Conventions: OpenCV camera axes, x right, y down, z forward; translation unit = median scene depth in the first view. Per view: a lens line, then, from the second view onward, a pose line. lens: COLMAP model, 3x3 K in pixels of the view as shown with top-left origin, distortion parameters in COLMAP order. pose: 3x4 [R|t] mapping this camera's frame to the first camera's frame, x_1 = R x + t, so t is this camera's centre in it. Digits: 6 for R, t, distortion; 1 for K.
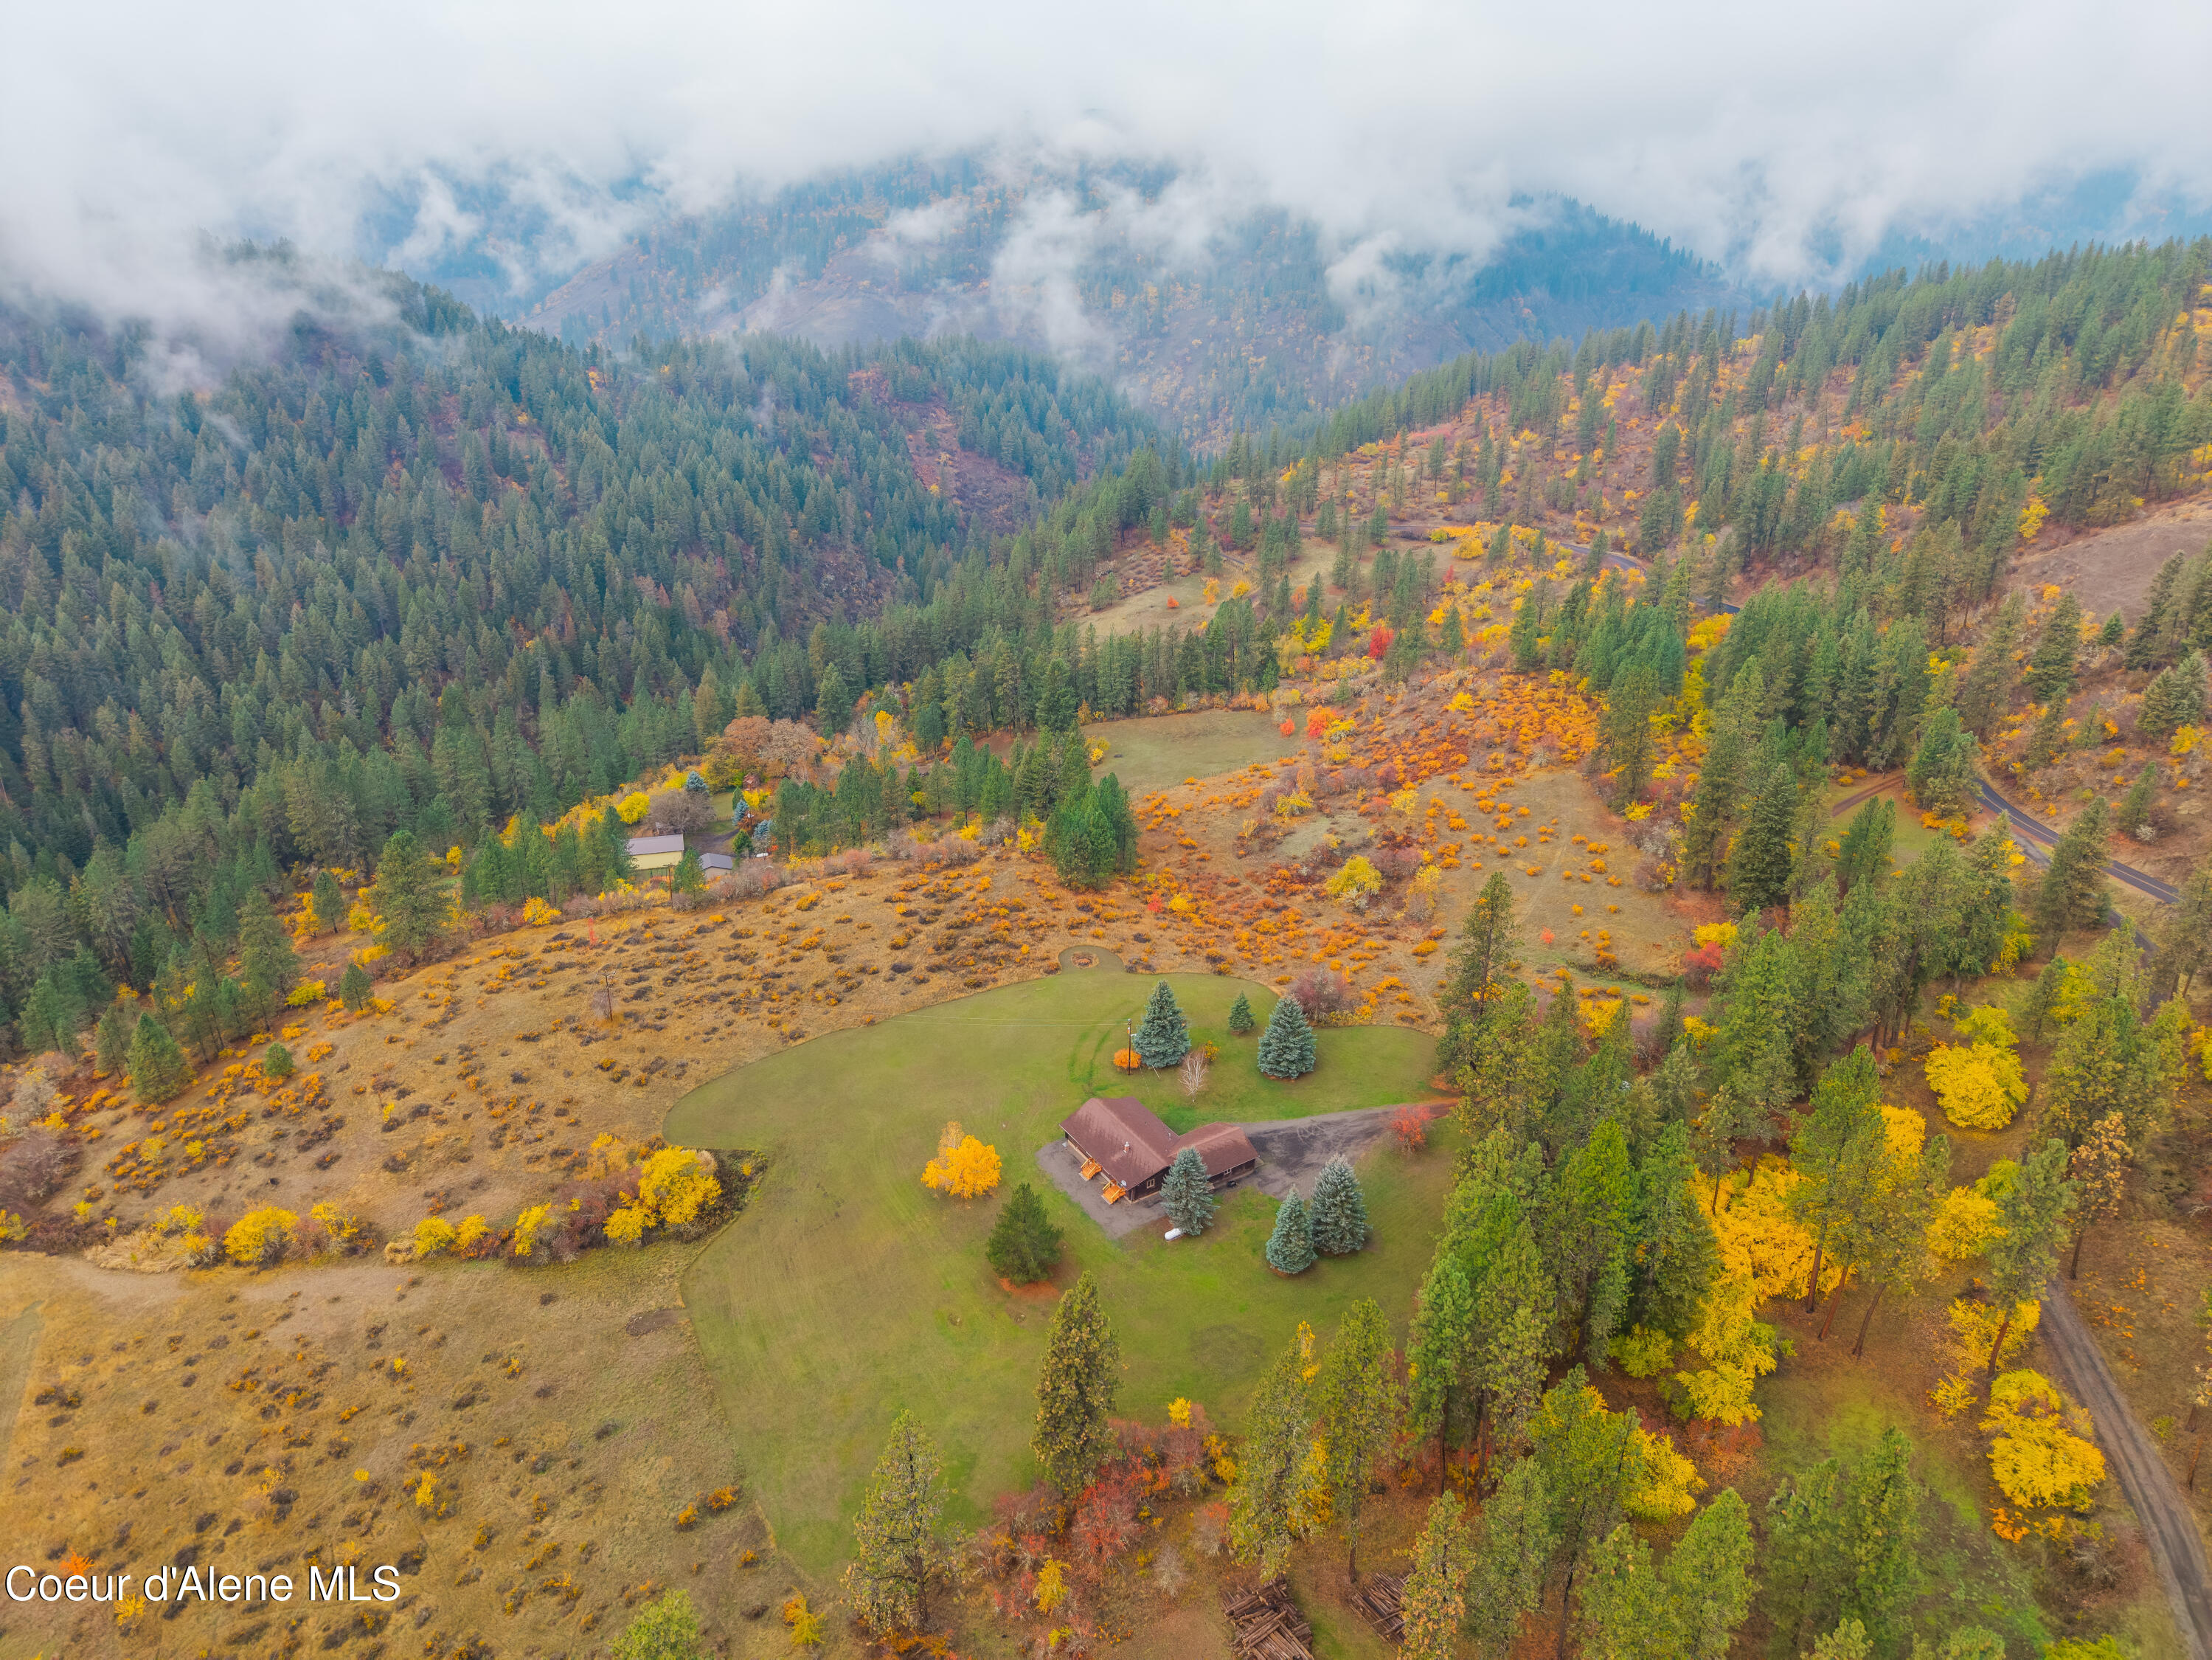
lens RADIAL K [[1485.7, 0, 1107.9], [0, 1485.7, 827.0], [0, 0, 1]] dist [0.021048, -0.021443]
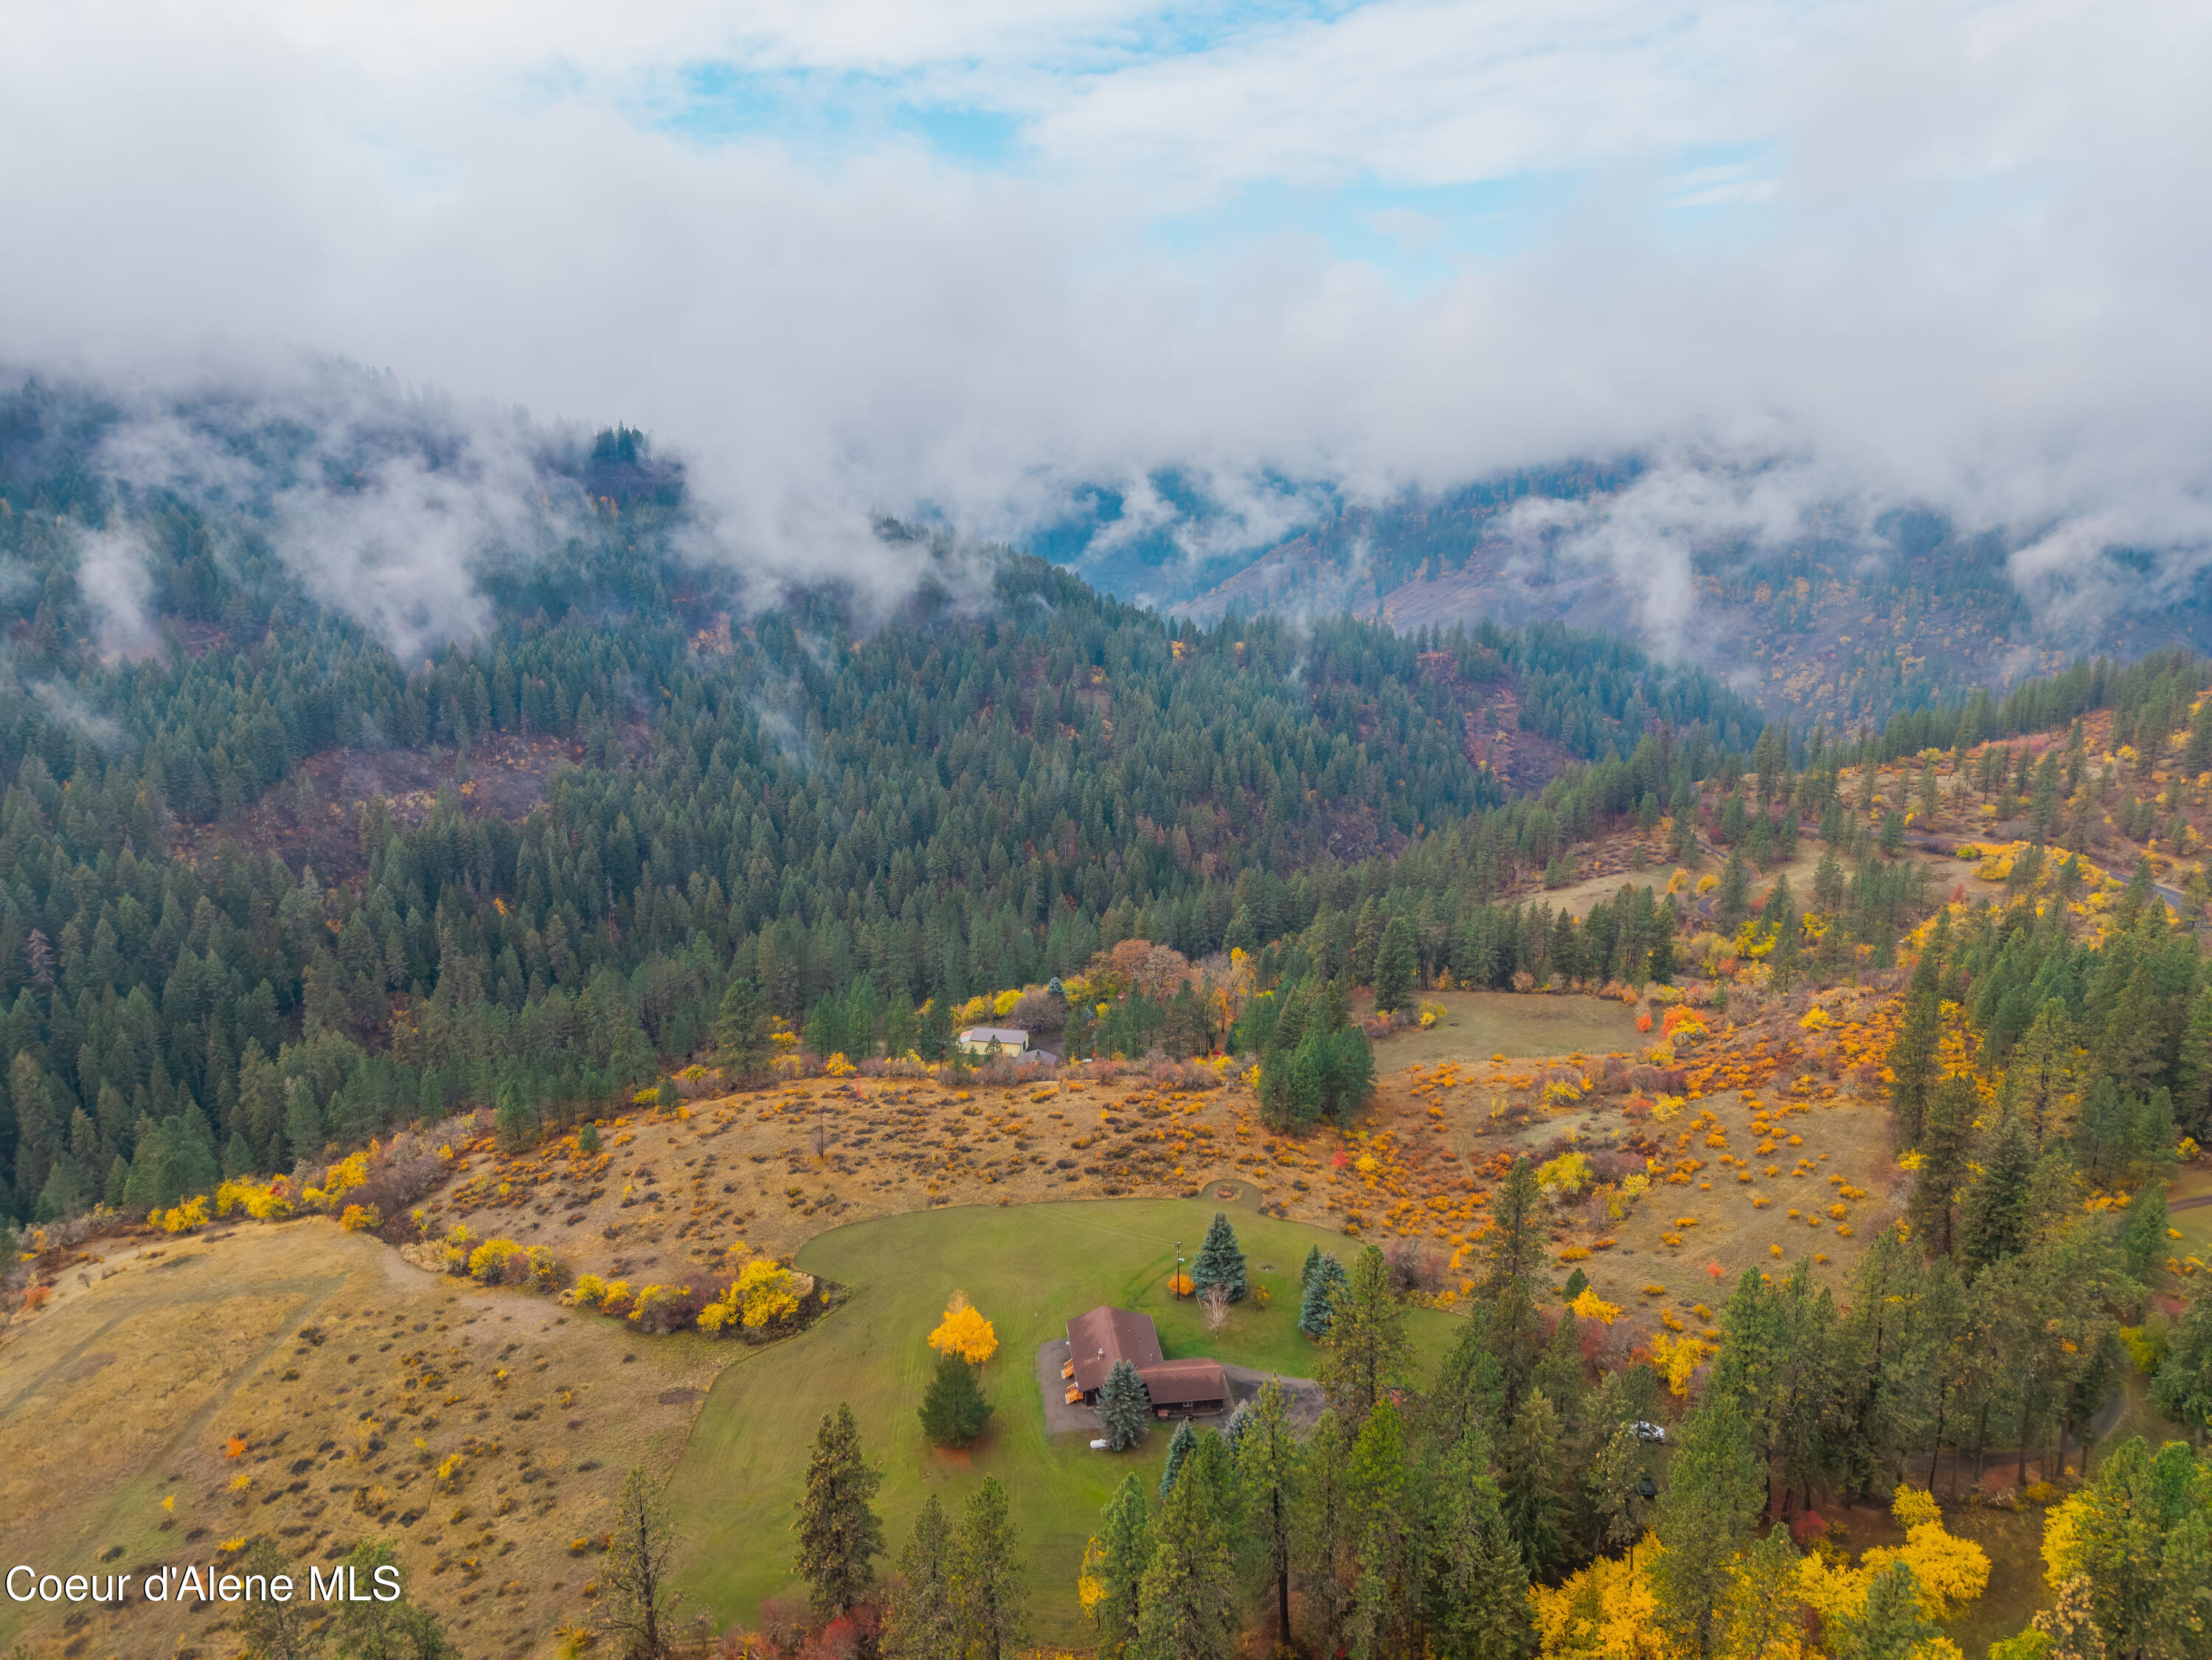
lens RADIAL K [[1485.7, 0, 1166.3], [0, 1485.7, 829.6], [0, 0, 1]] dist [0.021048, -0.021443]
pose [[0.899292, 0.092565, -0.427441, 0.330819], [-0.167580, 0.975682, -0.141282, -0.002767], [0.403969, 0.198684, 0.892936, 0.006874]]
